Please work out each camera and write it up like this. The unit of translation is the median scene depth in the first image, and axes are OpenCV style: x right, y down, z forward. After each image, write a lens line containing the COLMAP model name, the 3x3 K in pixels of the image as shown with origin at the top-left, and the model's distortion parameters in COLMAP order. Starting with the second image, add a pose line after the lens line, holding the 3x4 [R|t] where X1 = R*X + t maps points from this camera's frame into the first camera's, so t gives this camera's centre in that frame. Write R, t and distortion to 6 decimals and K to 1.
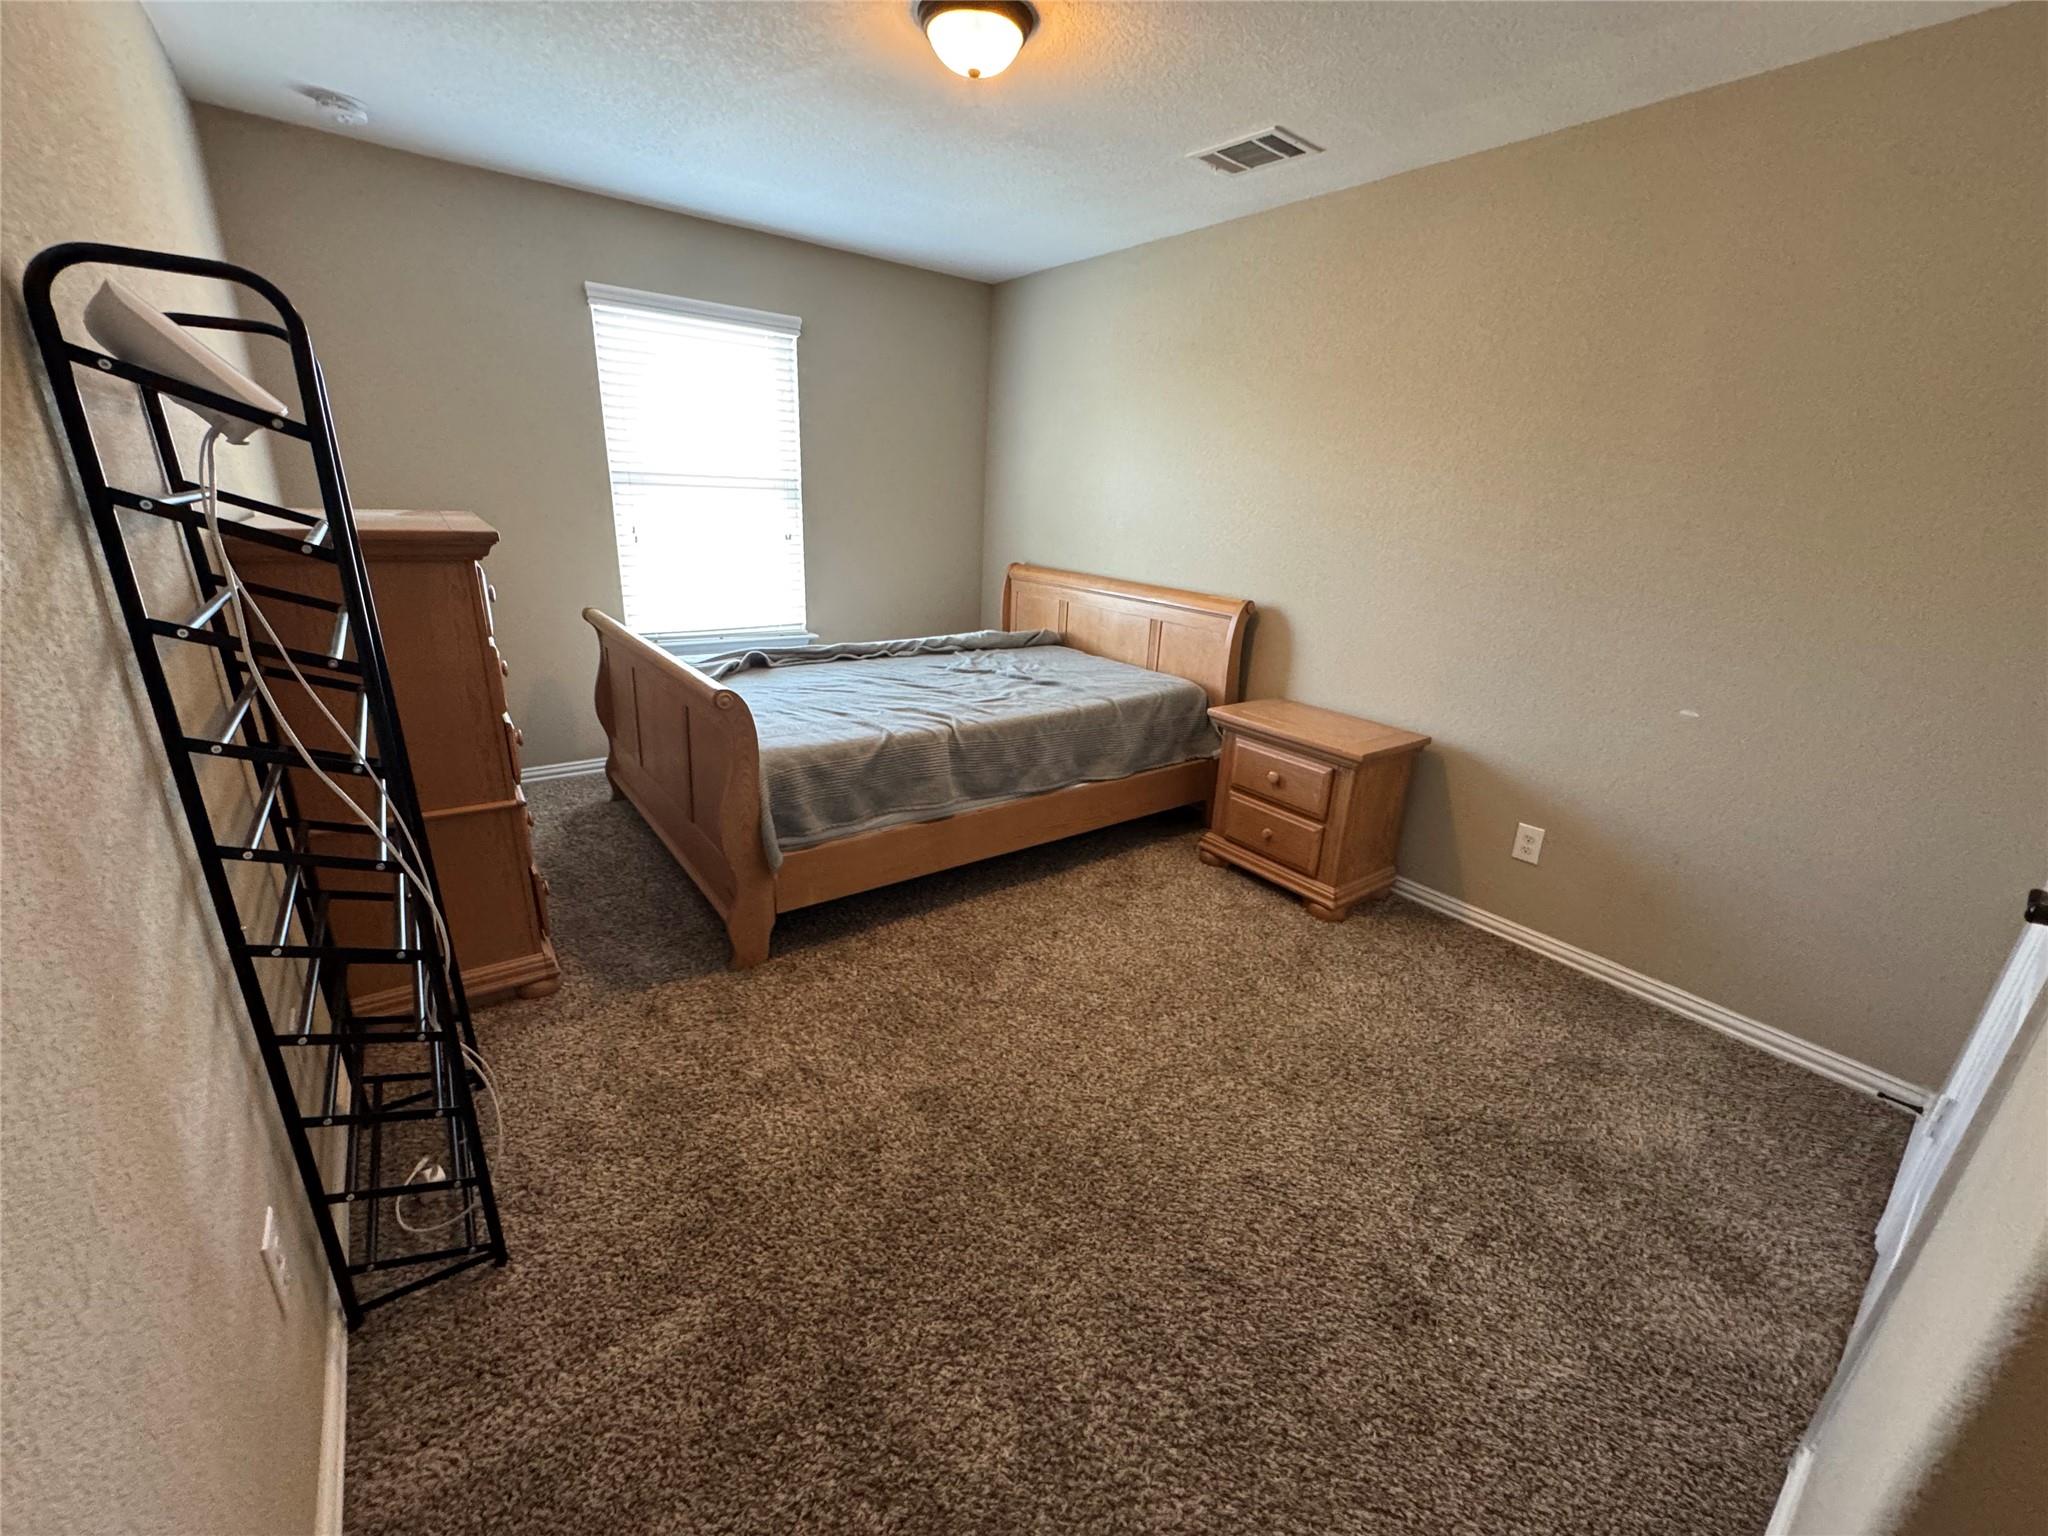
lens RADIAL K [[813.7, 0, 1028.4], [0, 813.7, 773.2], [0, 0, 1]] dist [-0.000770, -0.000348]
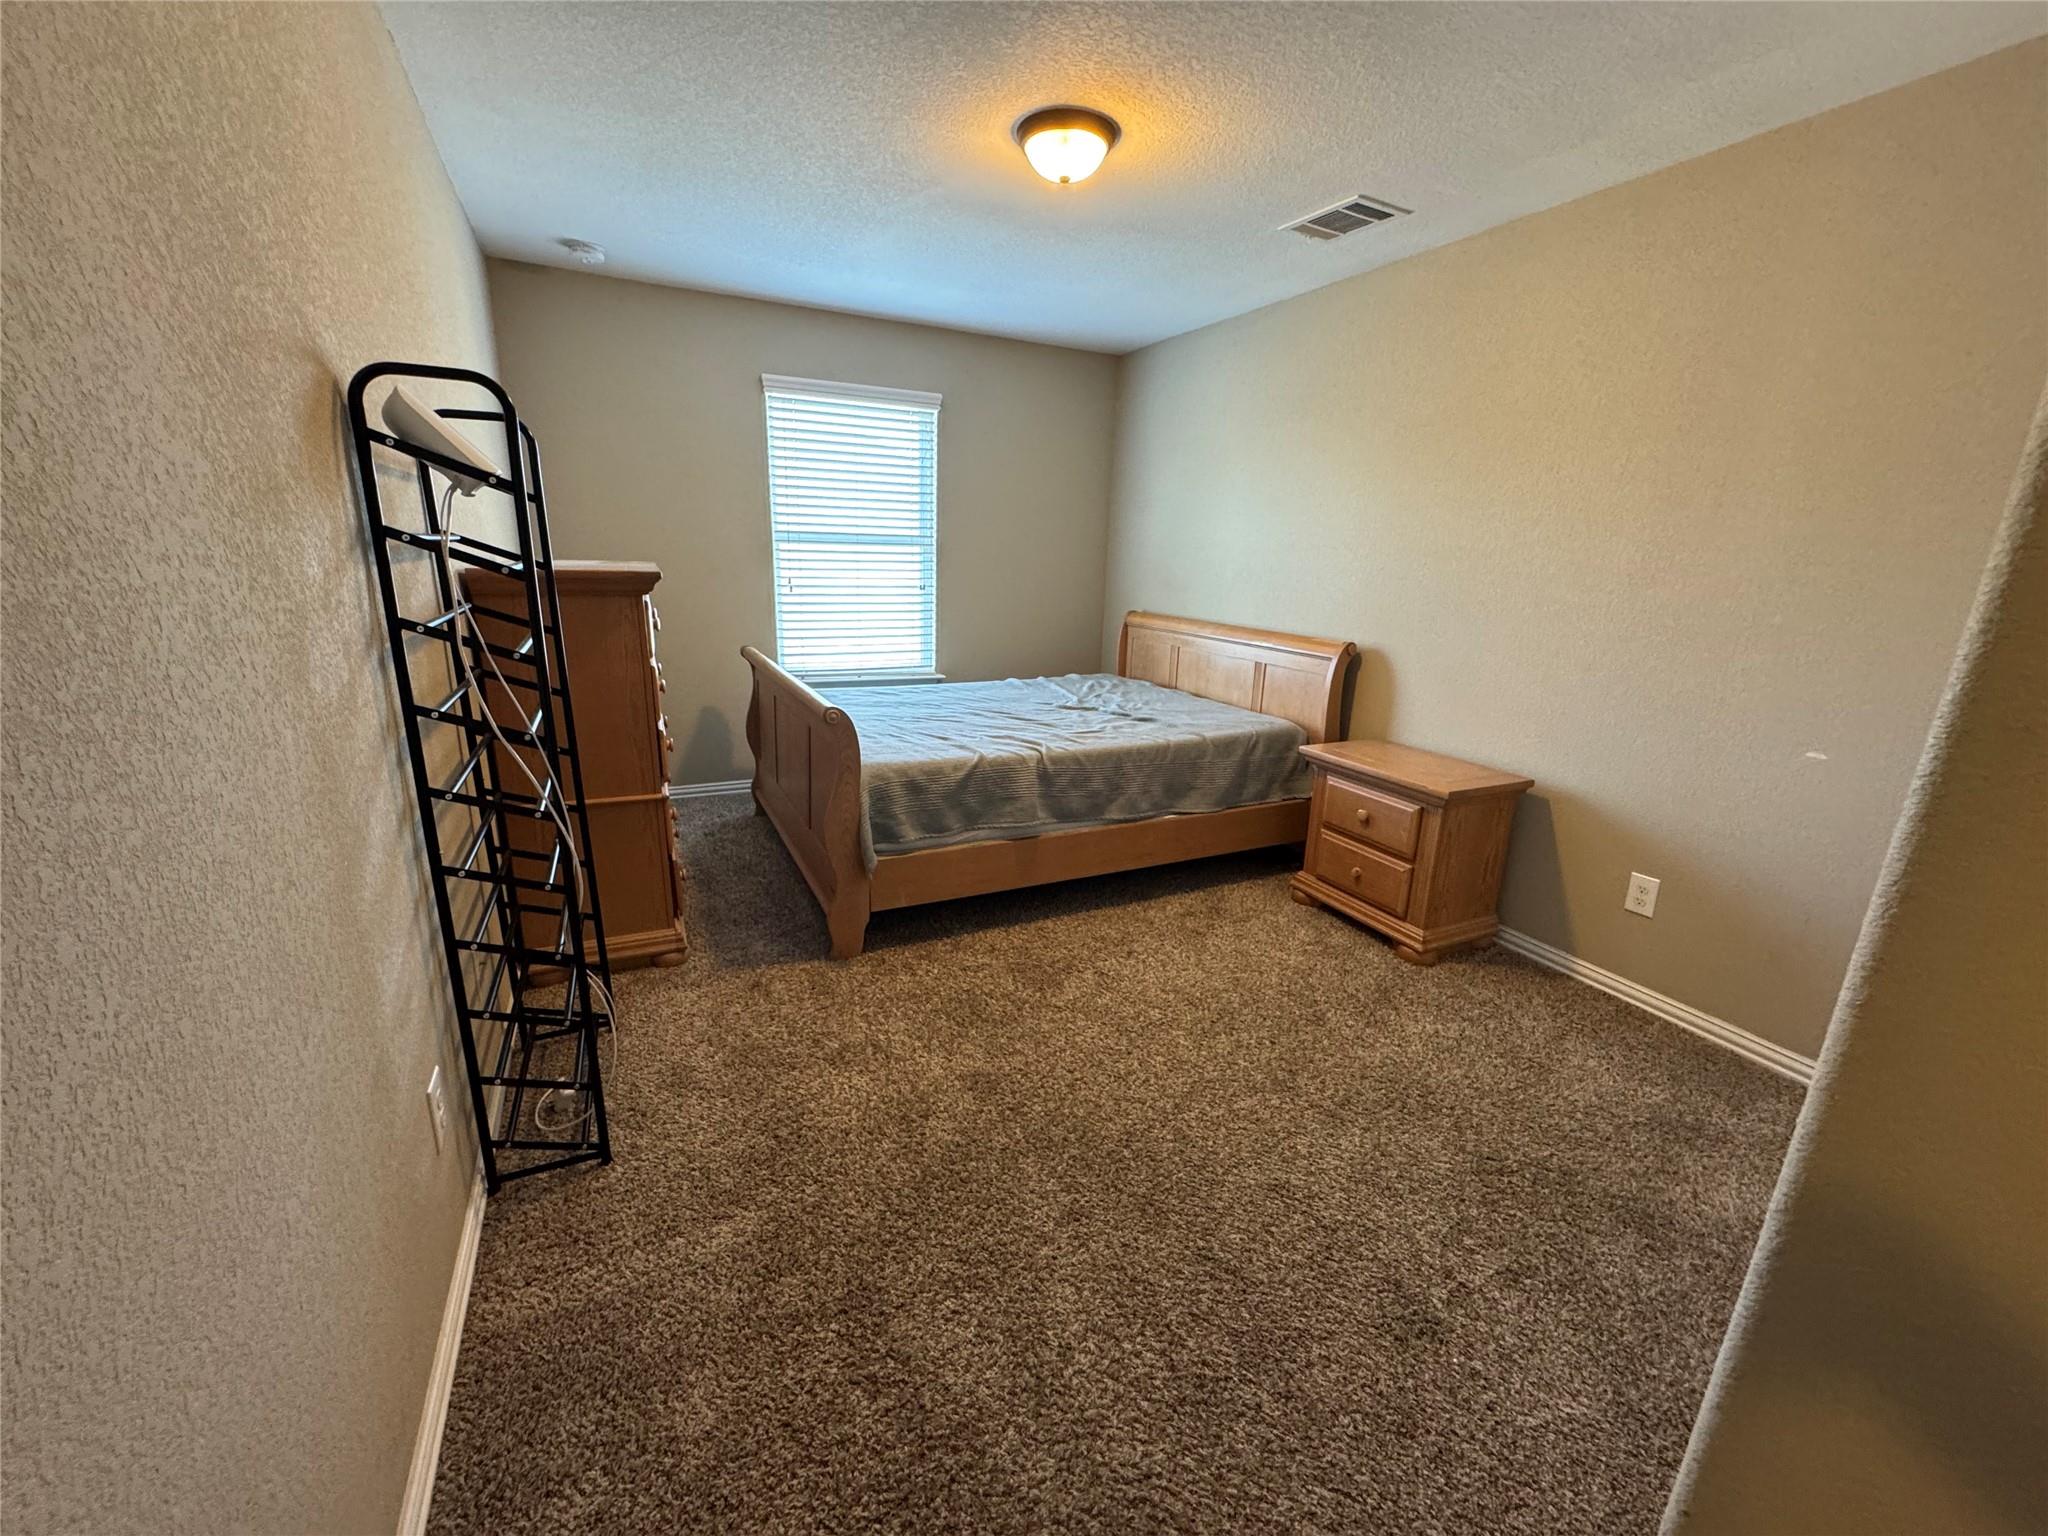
lens RADIAL K [[813.7, 0, 1028.4], [0, 813.7, 773.2], [0, 0, 1]] dist [-0.000770, -0.000348]
pose [[0.982205, 0.034093, -0.184690, 0.131148], [-0.047038, 0.996699, -0.066165, 0.062130], [0.181825, 0.073675, 0.980567, -0.083892]]
